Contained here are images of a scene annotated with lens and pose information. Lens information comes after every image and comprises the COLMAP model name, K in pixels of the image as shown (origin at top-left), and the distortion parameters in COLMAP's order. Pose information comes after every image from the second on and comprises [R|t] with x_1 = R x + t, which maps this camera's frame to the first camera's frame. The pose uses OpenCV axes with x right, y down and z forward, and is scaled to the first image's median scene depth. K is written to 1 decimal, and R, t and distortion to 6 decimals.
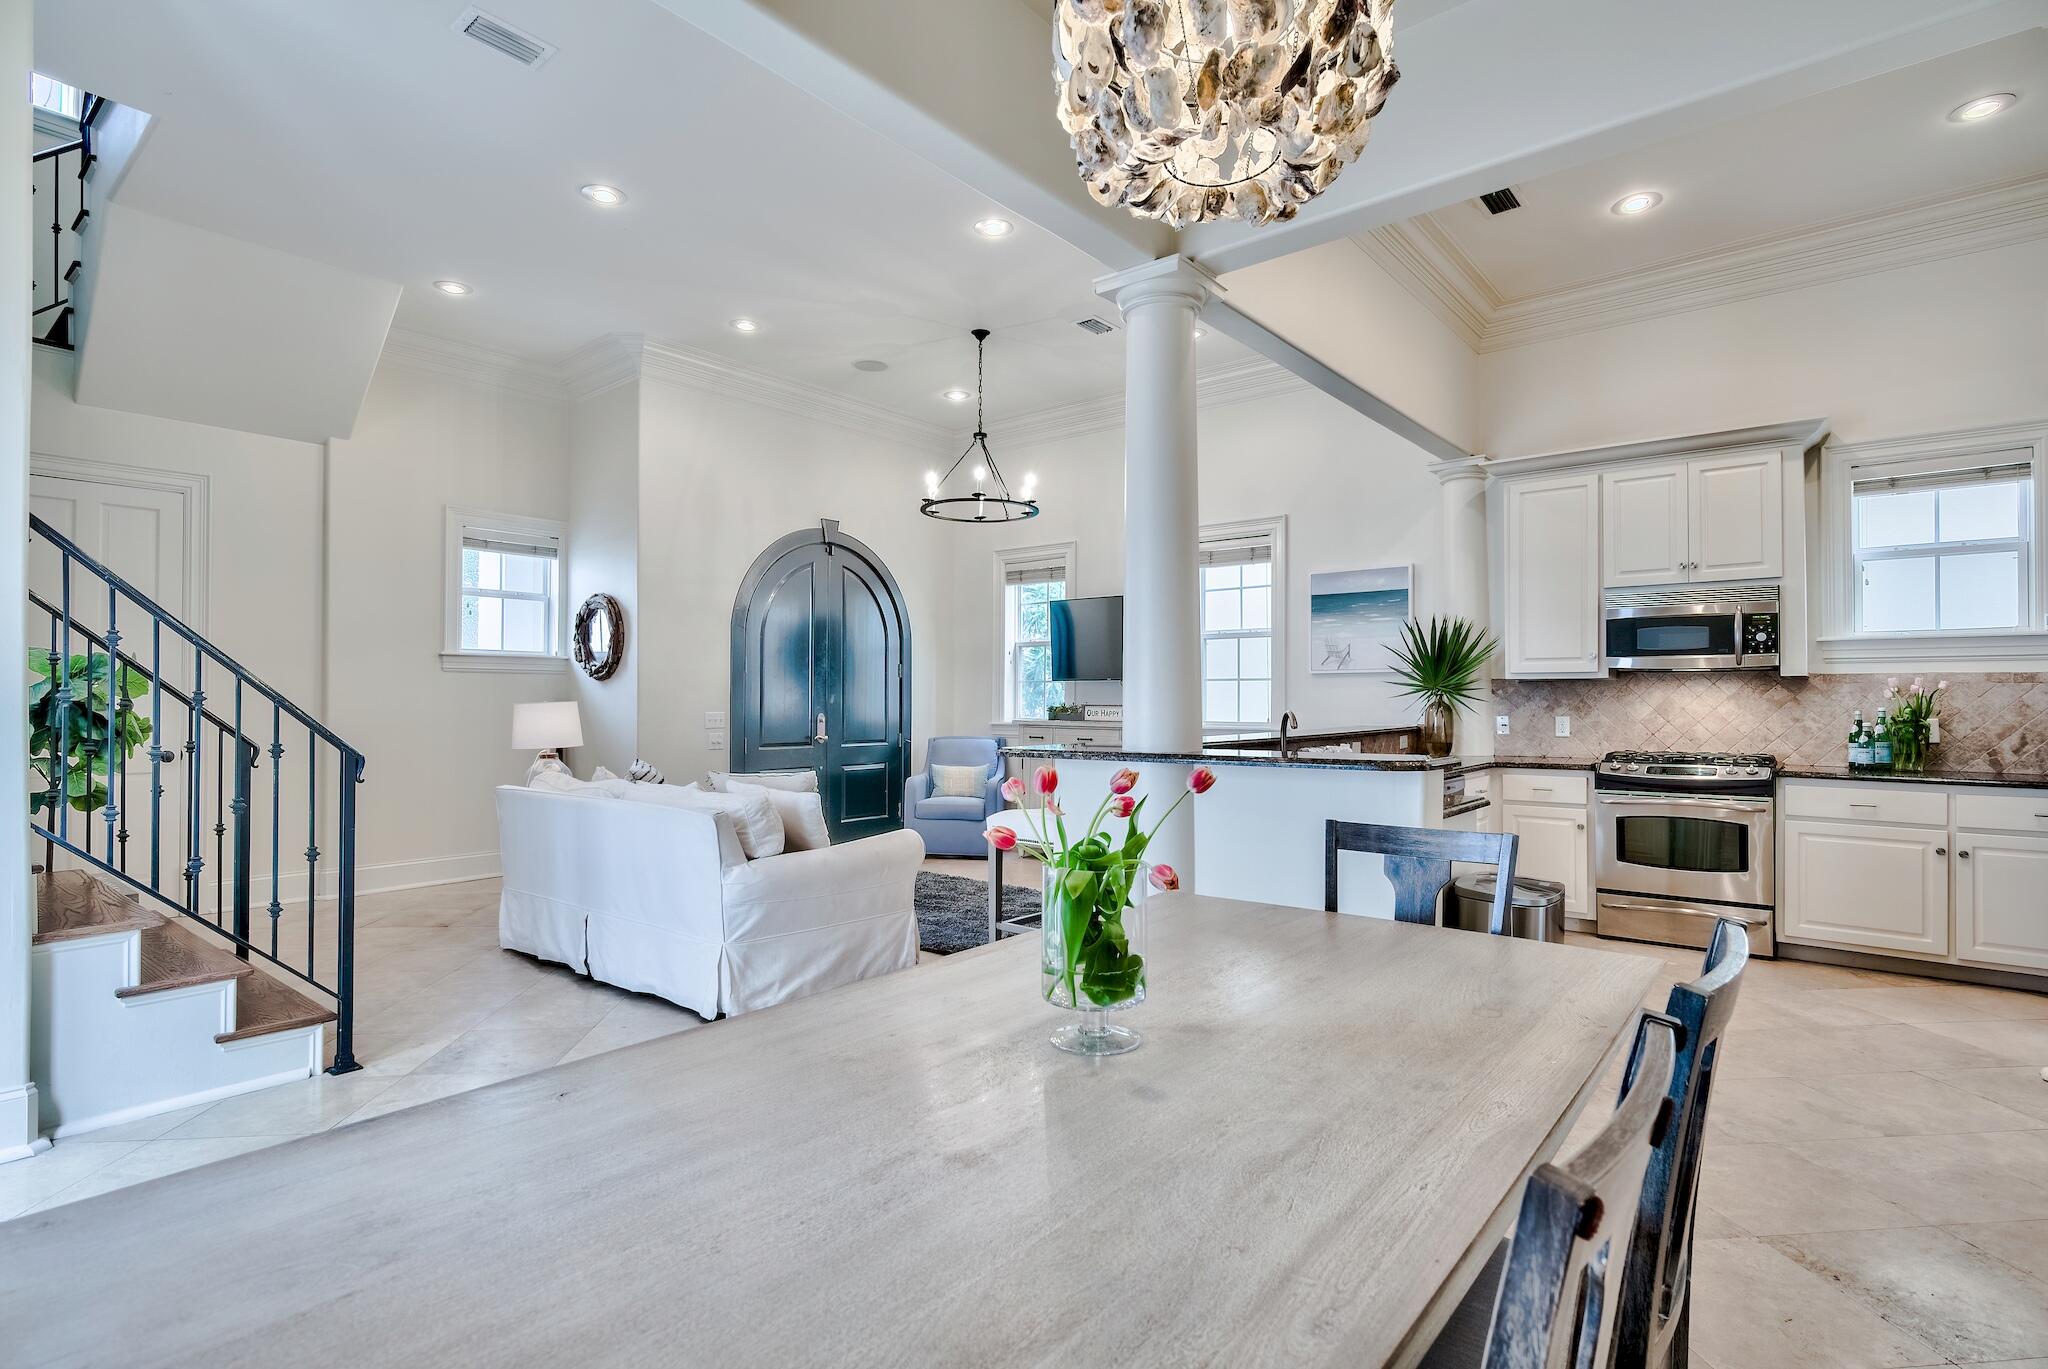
lens RADIAL K [[994.5, 0, 1045.2], [0, 994.5, 686.5], [0, 0, 1]] dist [-0.008141, 0.001180]
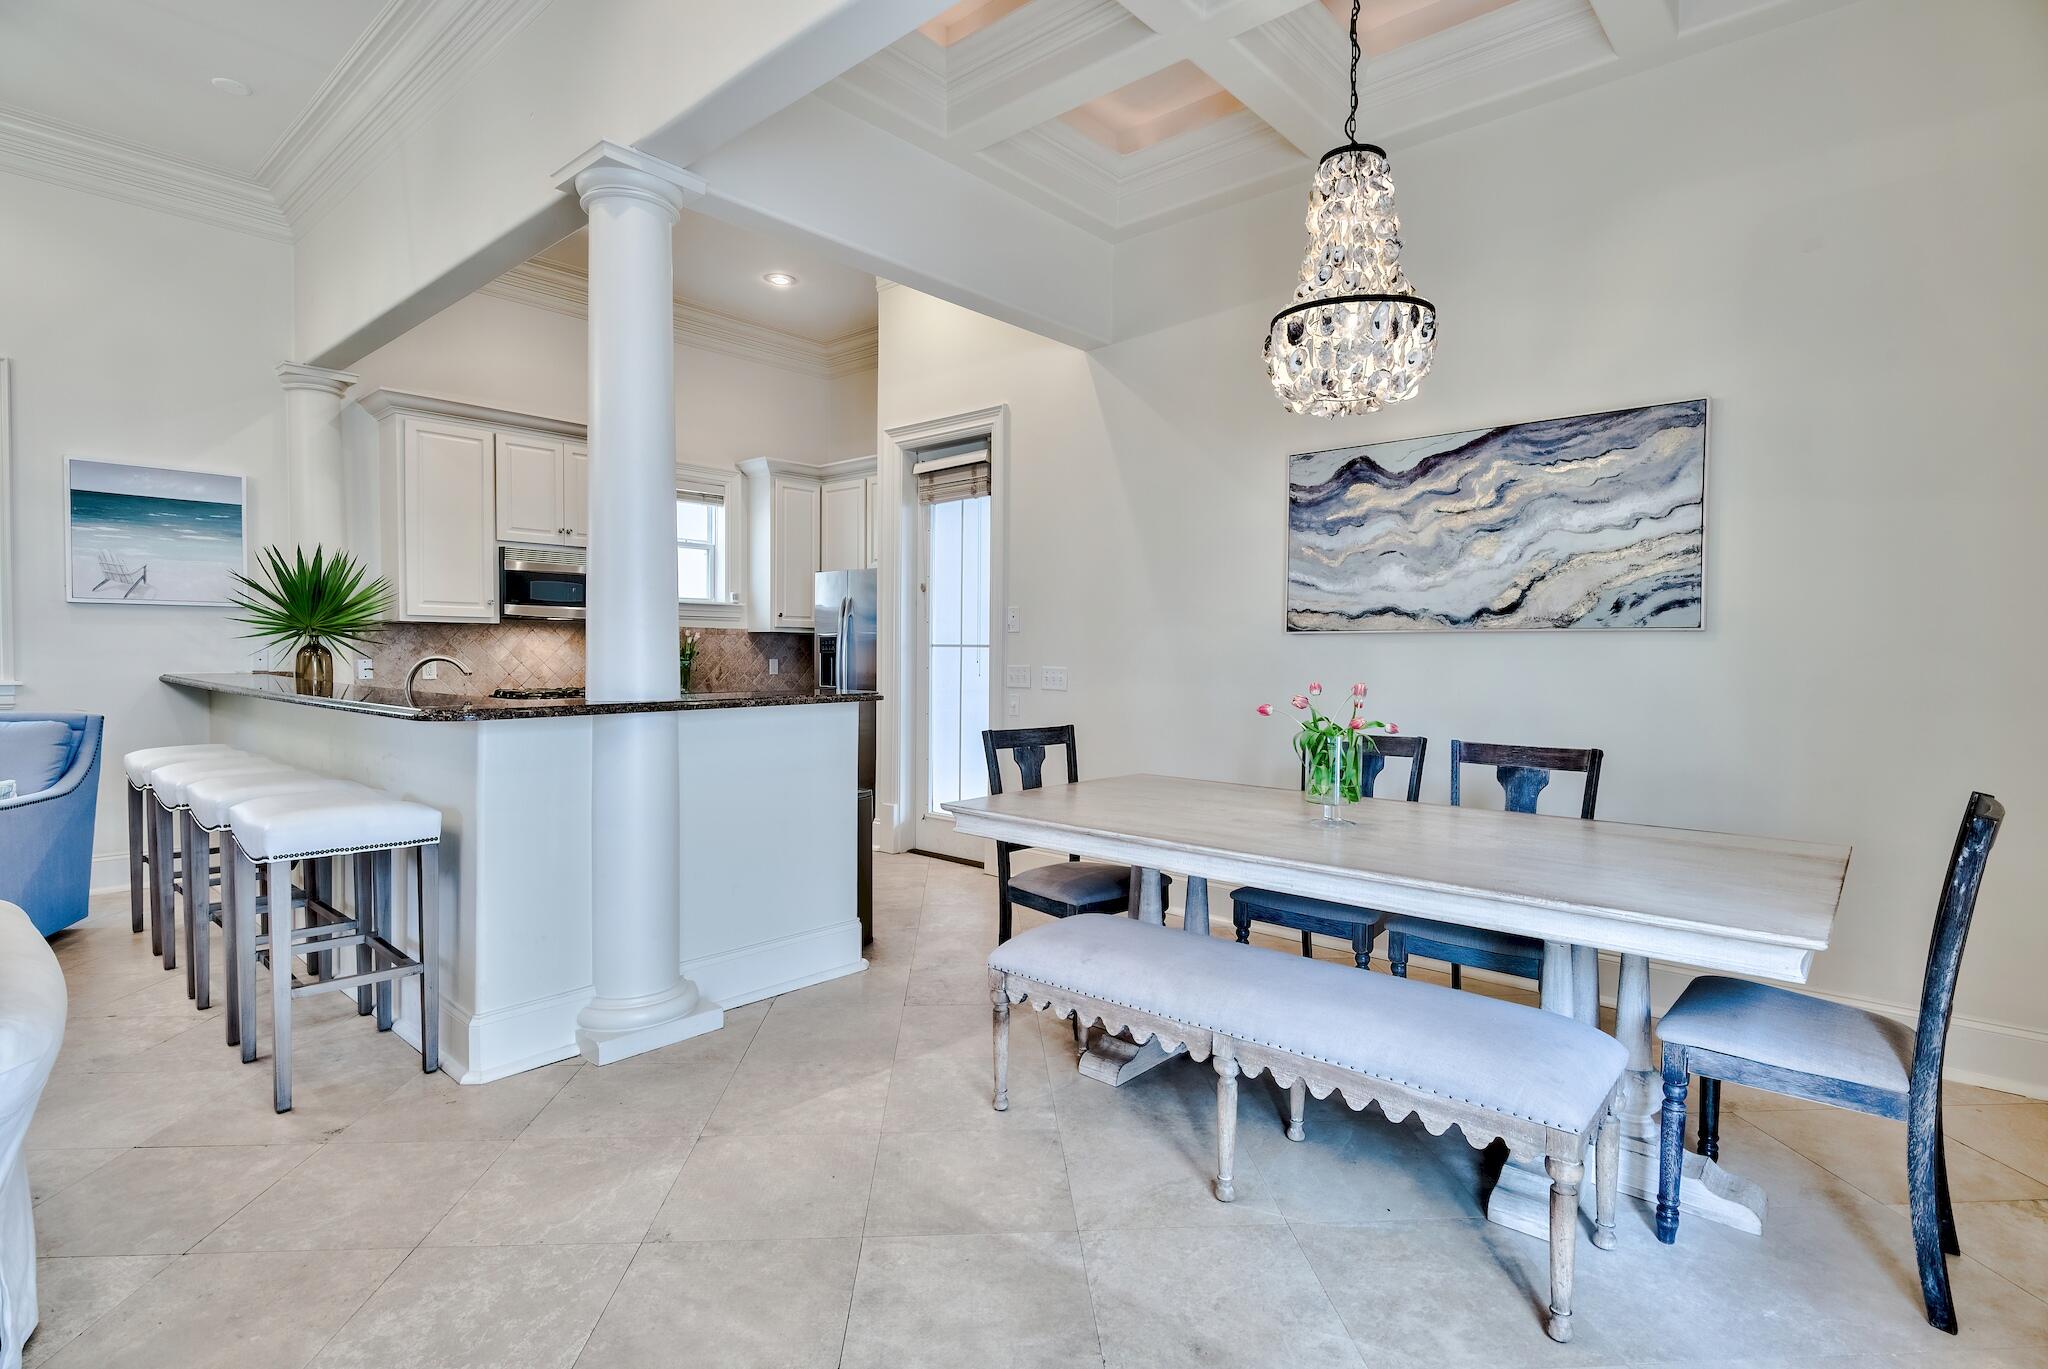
lens RADIAL K [[1008.8, 0, 1024.0], [0, 1008.8, 684.5], [0, 0, 1]] dist [-0.004557, -0.000441]
pose [[0.045692, -0.035688, 0.998318, -0.512309], [-0.022399, 0.999074, 0.036740, 0.004829], [-0.998704, -0.024040, 0.044850, 0.378228]]
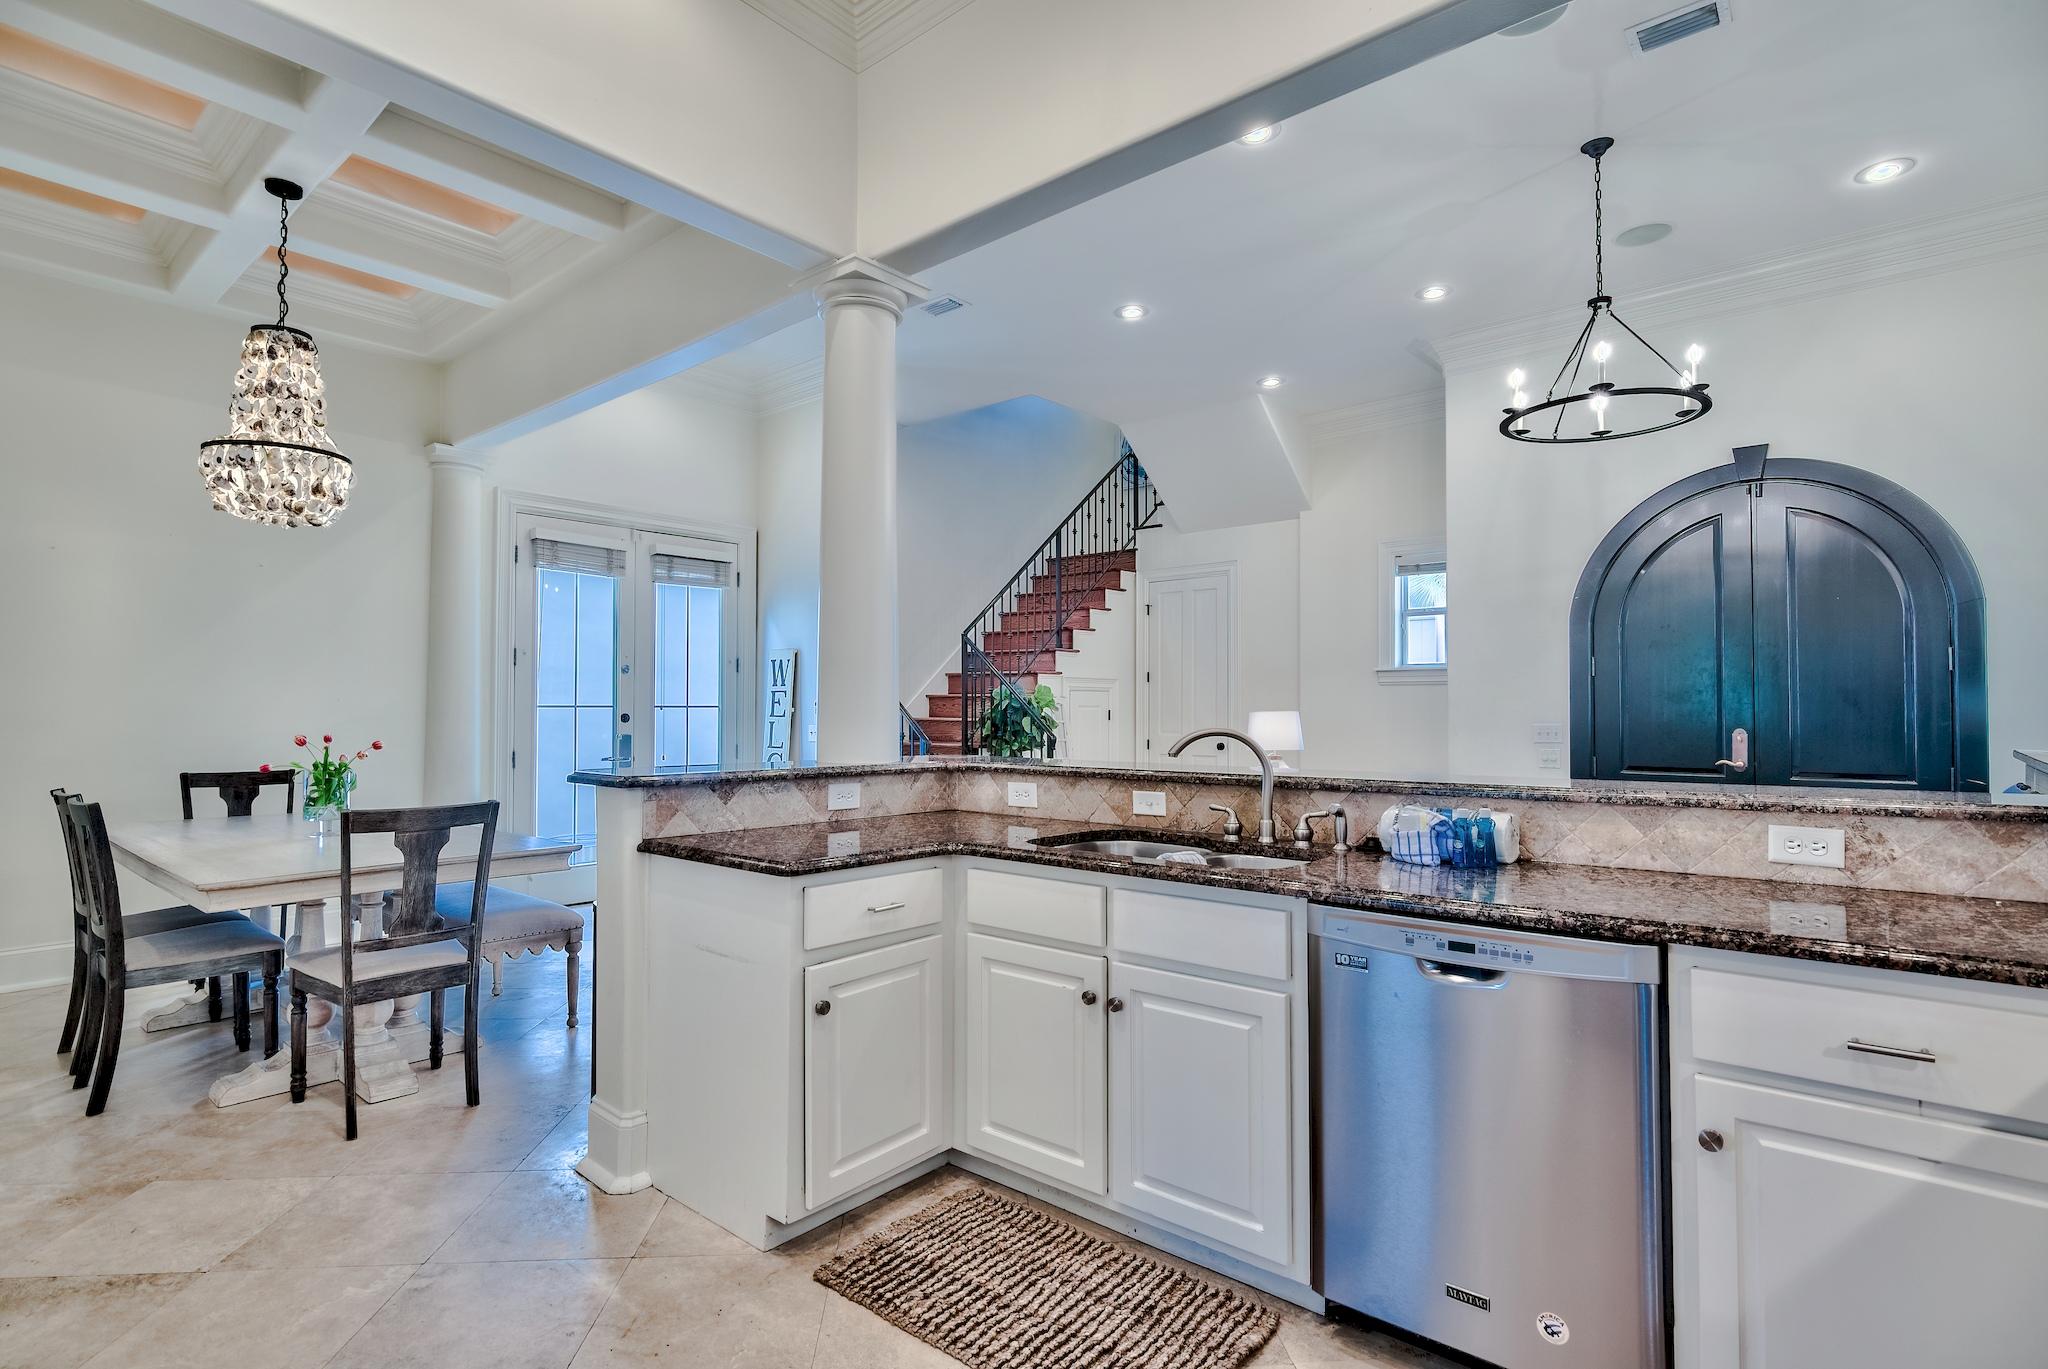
lens RADIAL K [[993.6, 0, 1024.0], [0, 993.6, 684.5], [0, 0, 1]] dist [-0.002855, -0.001292]
pose [[-0.026965, -0.026403, -0.999288, 0.687966], [0.015535, 0.999519, -0.026828, 0.010704], [0.999516, -0.016248, -0.026542, 0.752237]]
